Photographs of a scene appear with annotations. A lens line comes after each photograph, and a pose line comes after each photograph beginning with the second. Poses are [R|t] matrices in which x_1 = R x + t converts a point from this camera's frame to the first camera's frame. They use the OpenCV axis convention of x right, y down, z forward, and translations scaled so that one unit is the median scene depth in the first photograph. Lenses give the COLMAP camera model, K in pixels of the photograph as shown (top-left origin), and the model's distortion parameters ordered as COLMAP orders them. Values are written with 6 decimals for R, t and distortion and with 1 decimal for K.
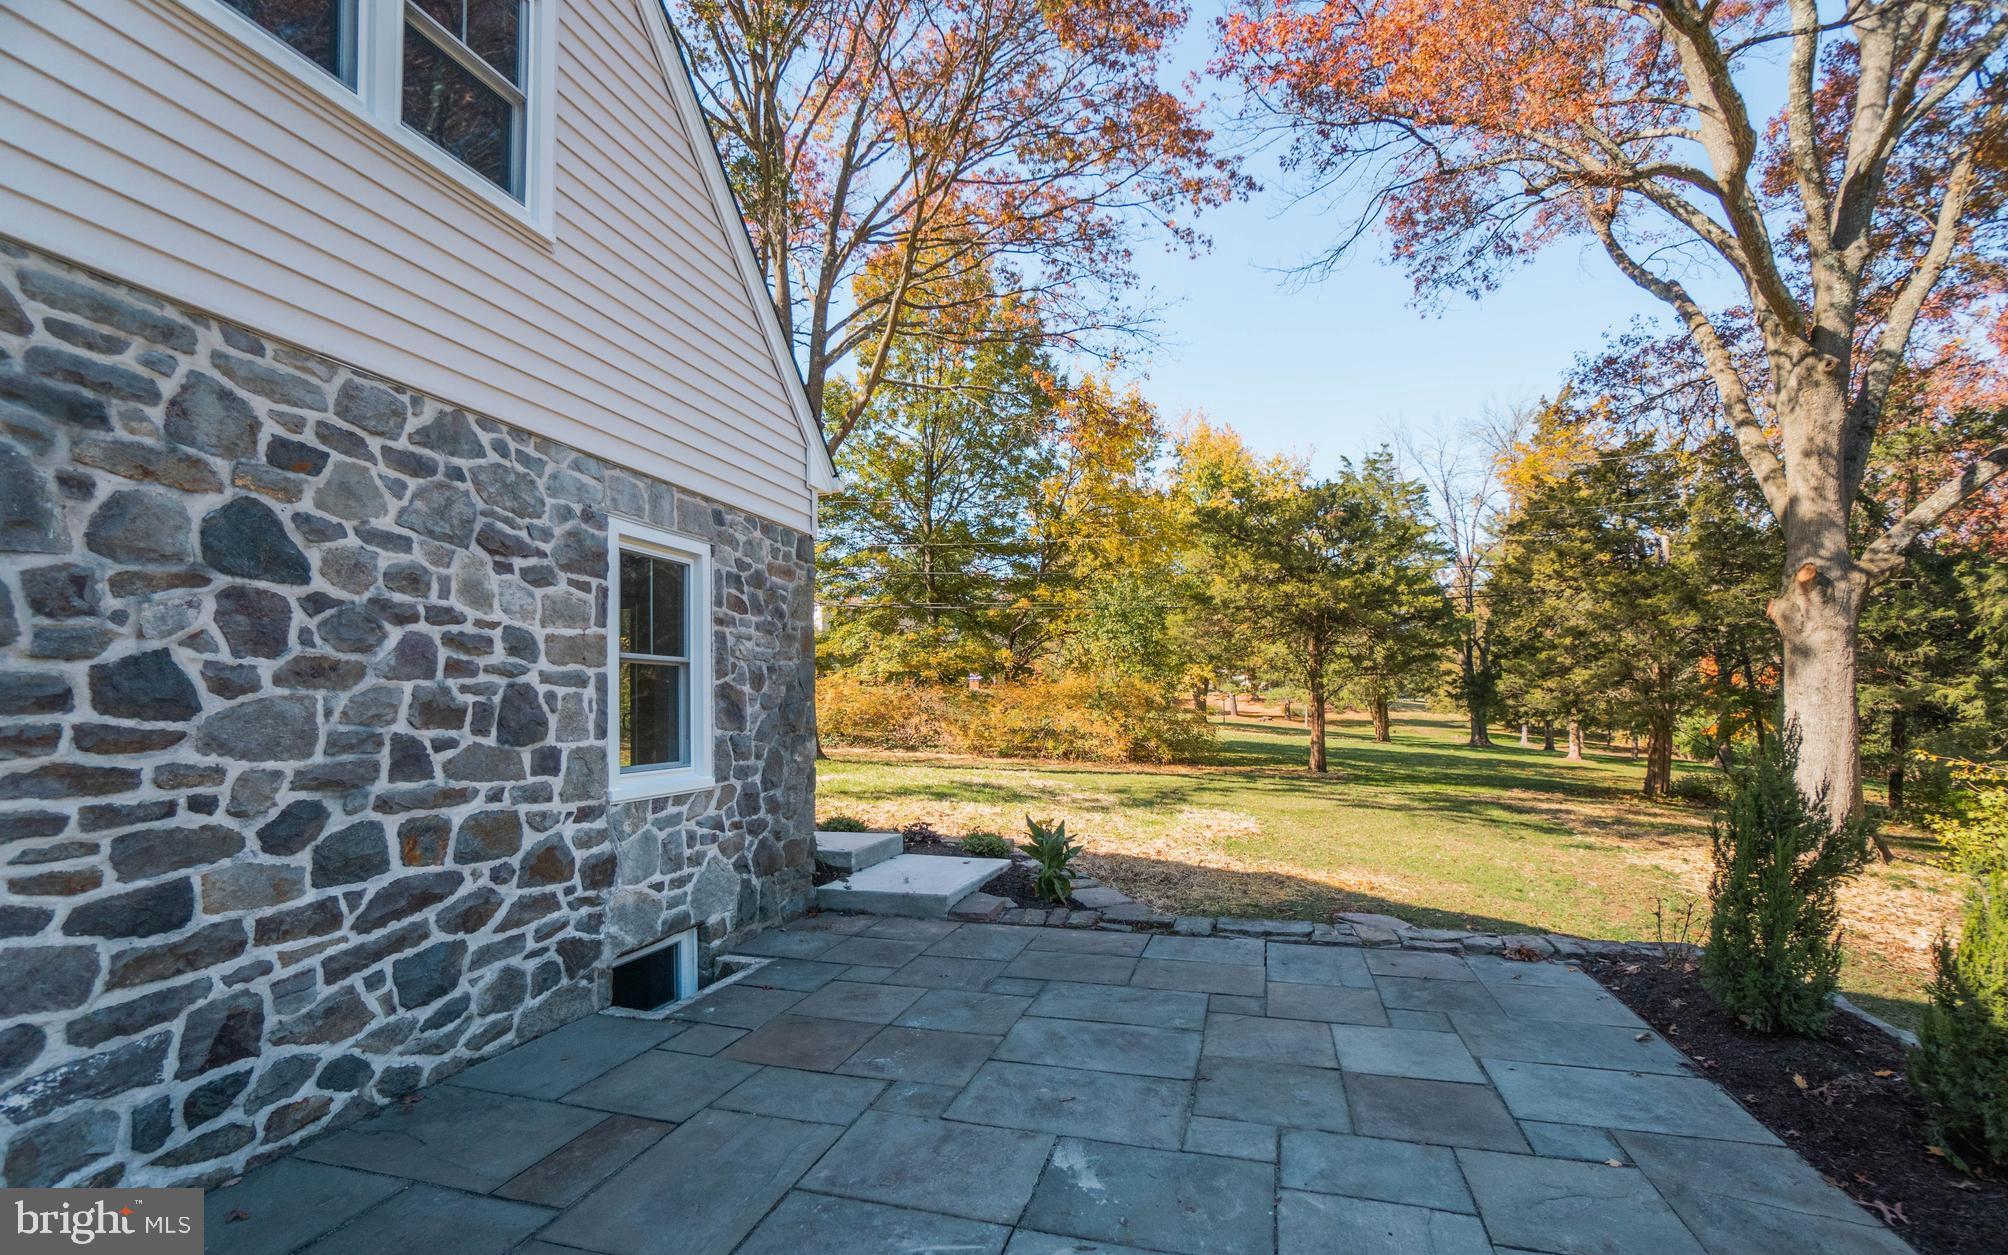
lens RADIAL K [[959.7, 0, 1013.8], [0, 959.7, 683.9], [0, 0, 1]] dist [-0.024891, 0.000761]
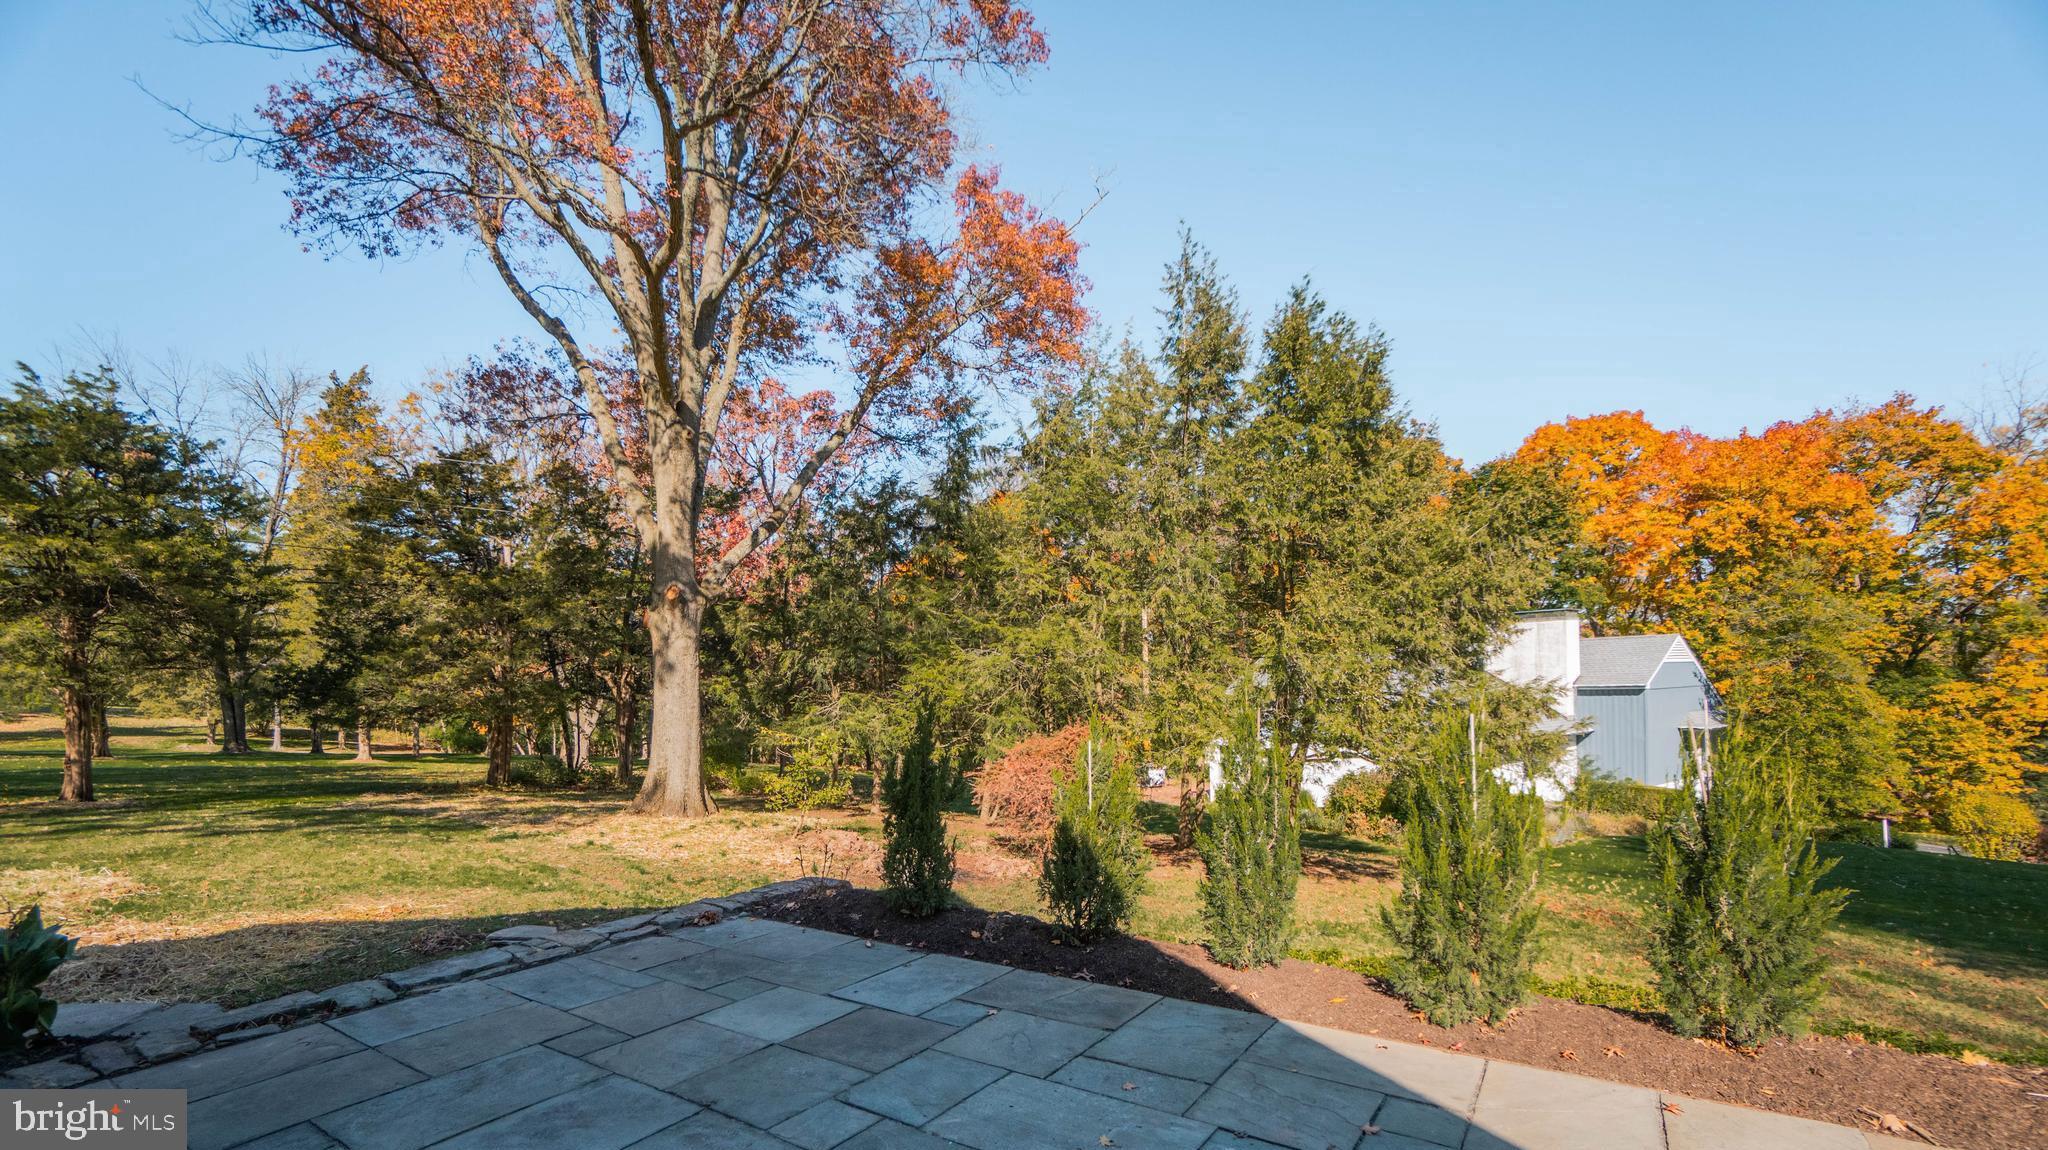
lens RADIAL K [[943.5, 0, 1023.5], [0, 943.5, 684.7], [0, 0, 1]] dist [-0.031537, 0.011804]
pose [[0.280498, -0.001204, 0.959854, -0.165178], [0.000478, 0.999999, 0.001115, 0.002995], [-0.959854, 0.000146, 0.280499, 0.130373]]
